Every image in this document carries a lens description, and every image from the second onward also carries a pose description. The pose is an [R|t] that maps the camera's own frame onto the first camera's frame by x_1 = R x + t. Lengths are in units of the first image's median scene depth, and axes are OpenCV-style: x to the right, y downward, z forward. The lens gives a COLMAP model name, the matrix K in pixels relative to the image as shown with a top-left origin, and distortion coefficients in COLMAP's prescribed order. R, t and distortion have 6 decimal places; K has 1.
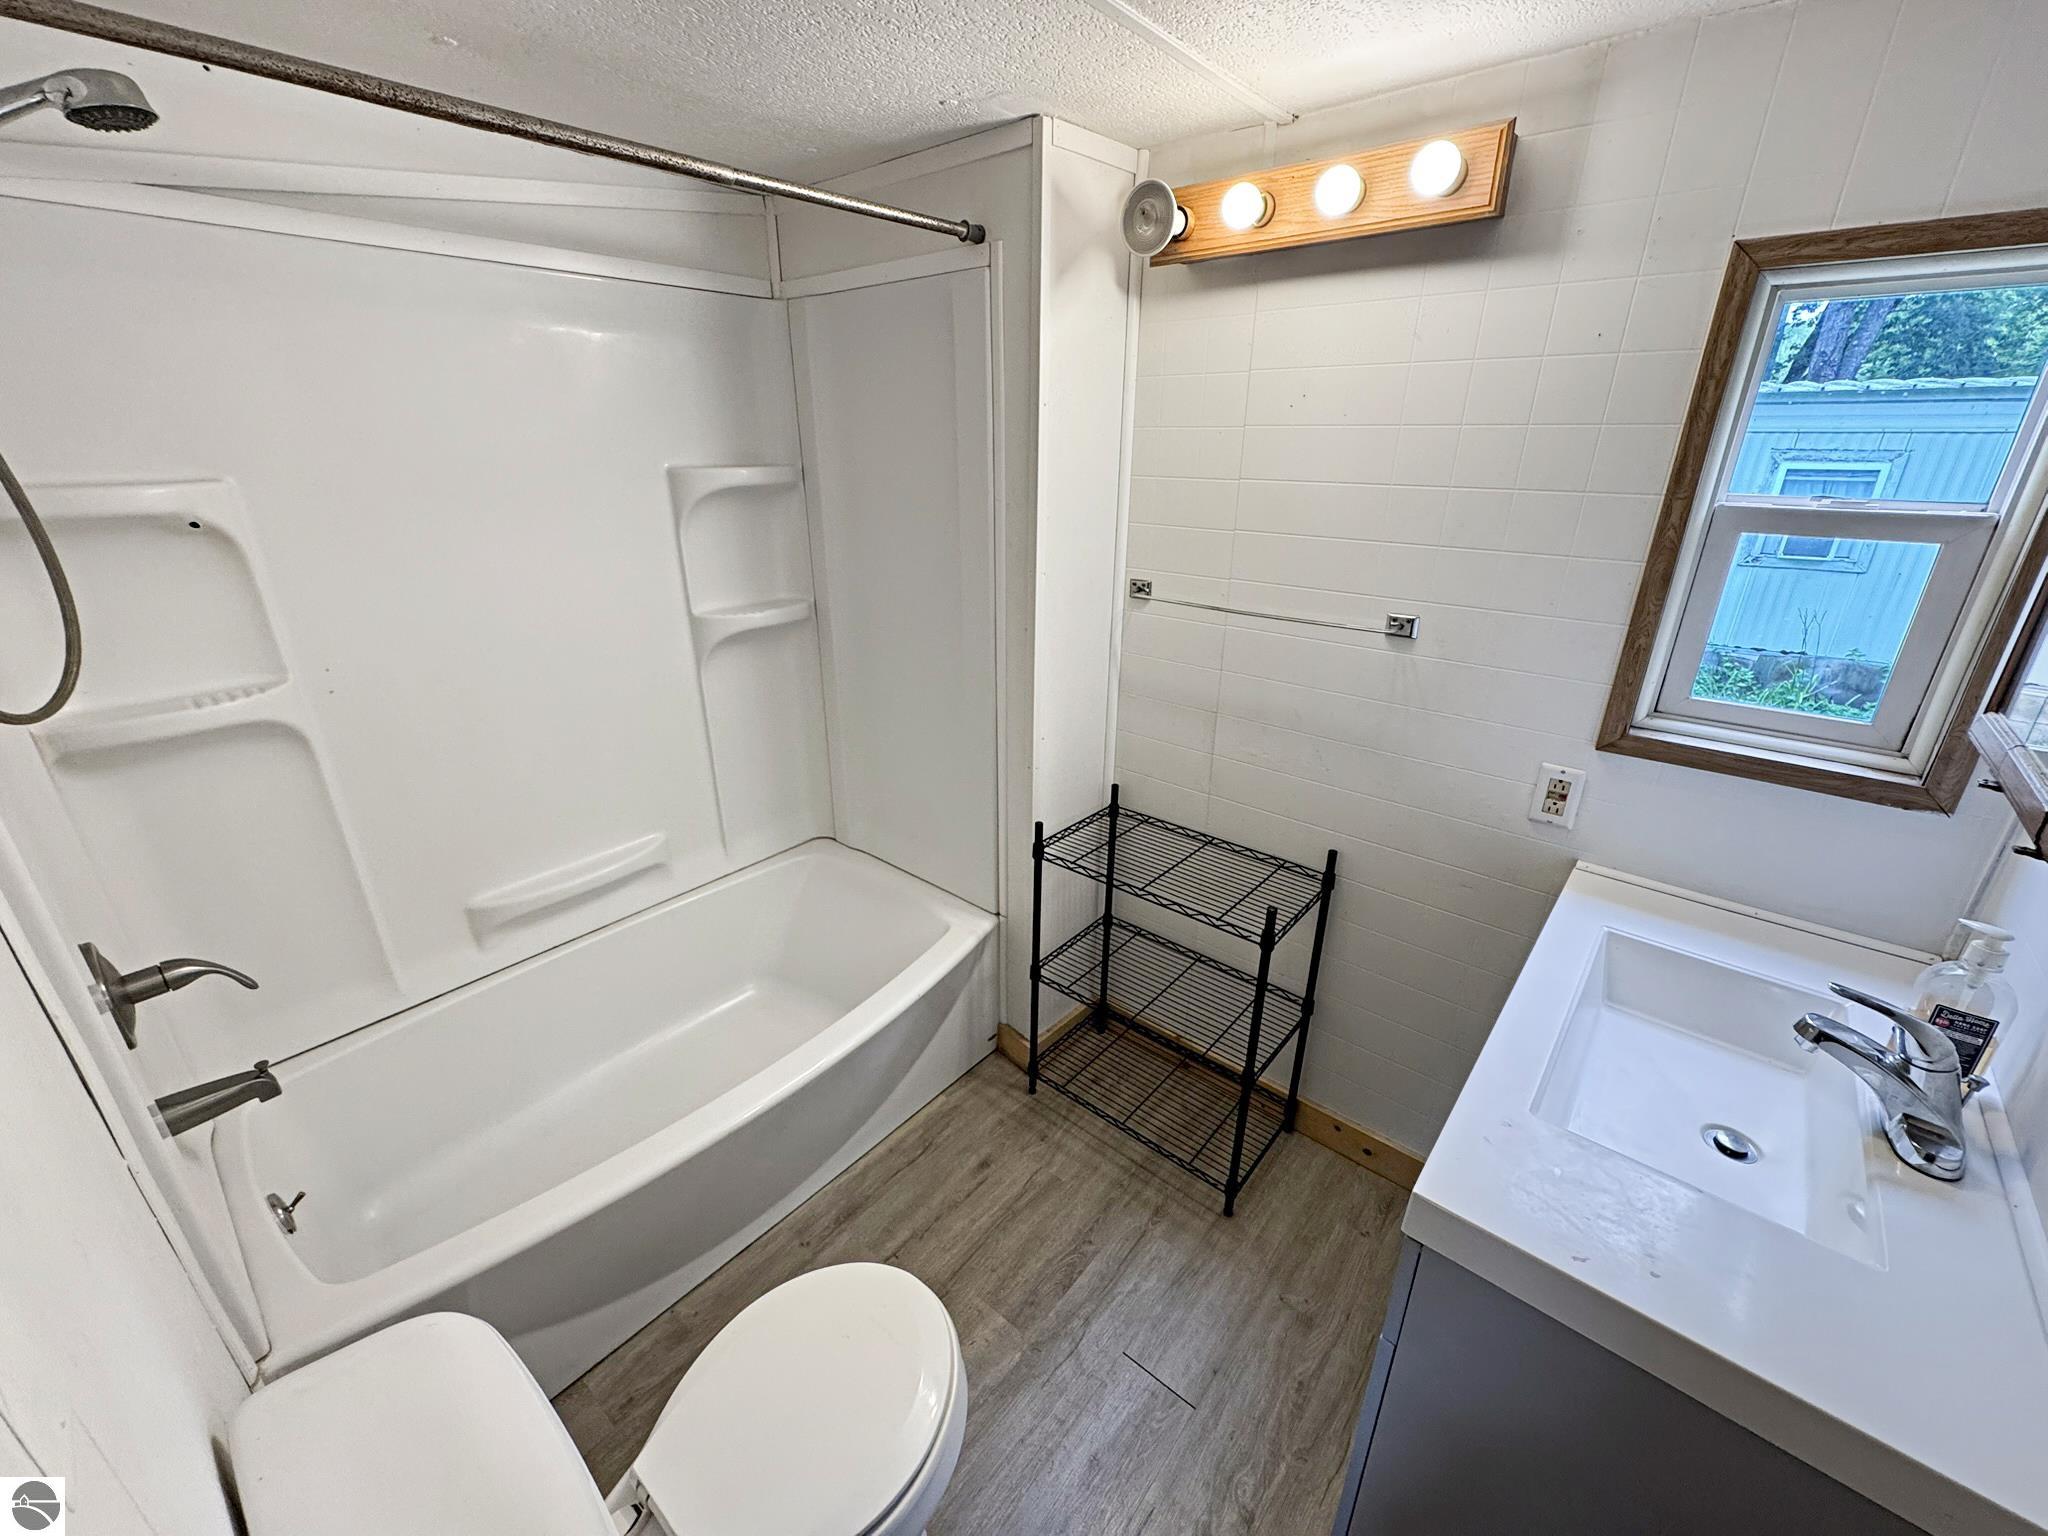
lens RADIAL K [[828.6, 0, 1023.3], [0, 828.6, 768.1], [0, 0, 1]] dist [-0.000312, -0.000100]
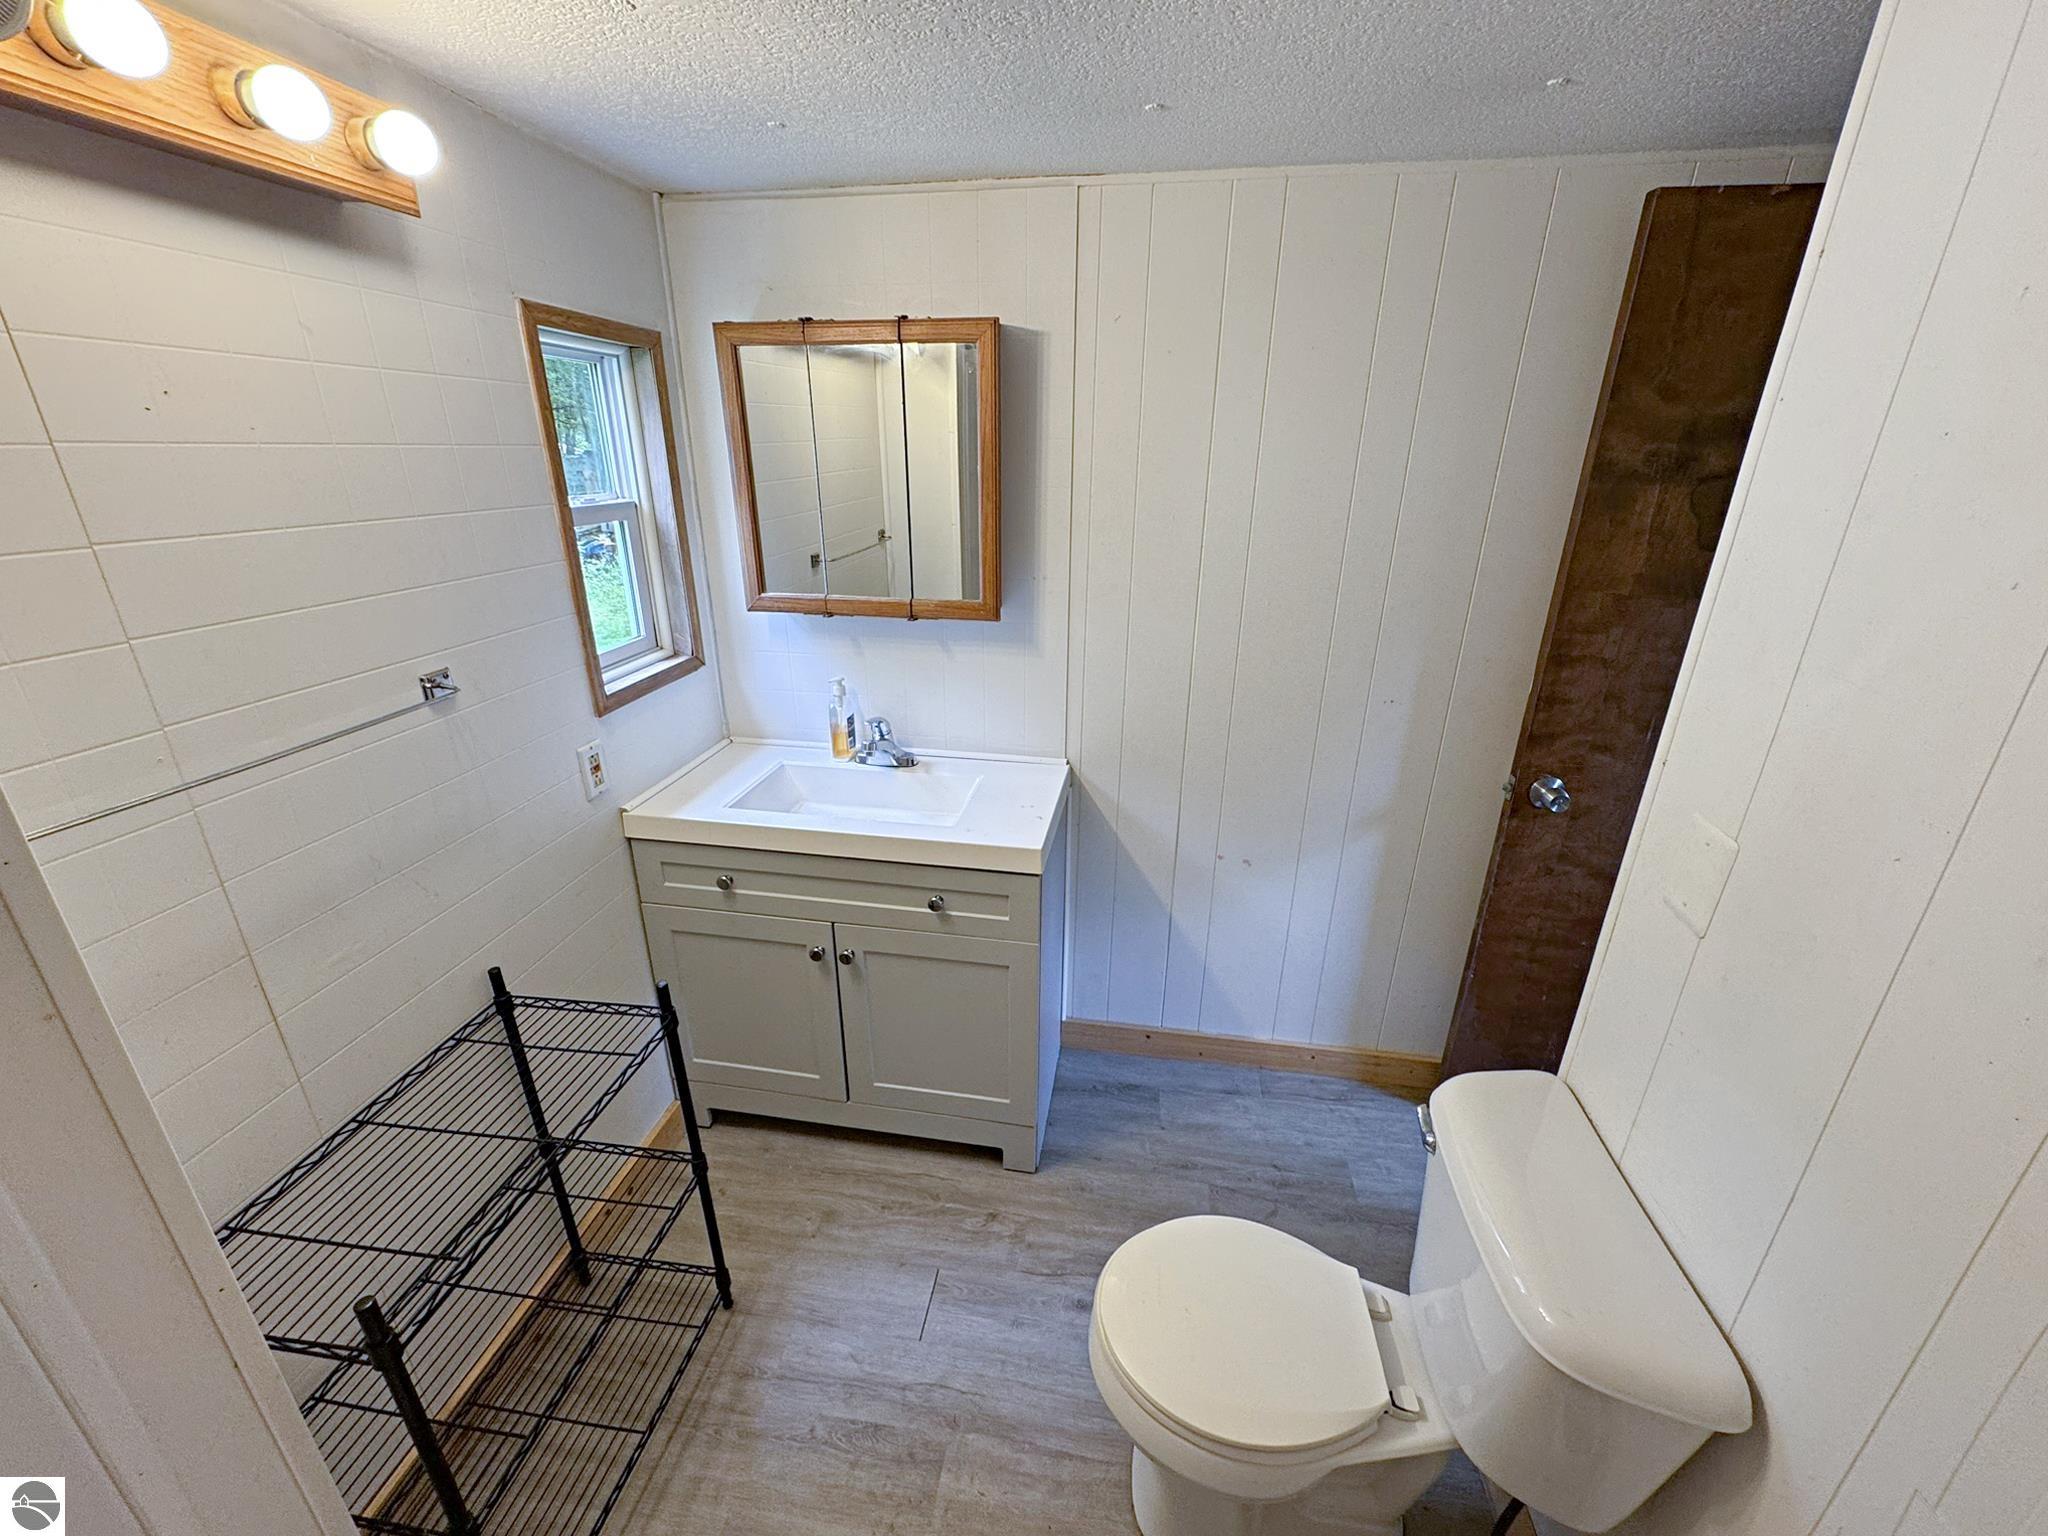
lens RADIAL K [[828.6, 0, 1028.4], [0, 828.6, 769.0], [0, 0, 1]] dist [-0.000312, -0.000100]
pose [[-0.527115, -0.313171, 0.789983, -0.524490], [0.308909, 0.795408, 0.521441, -0.346575], [-0.791659, 0.518893, -0.322530, 0.824849]]
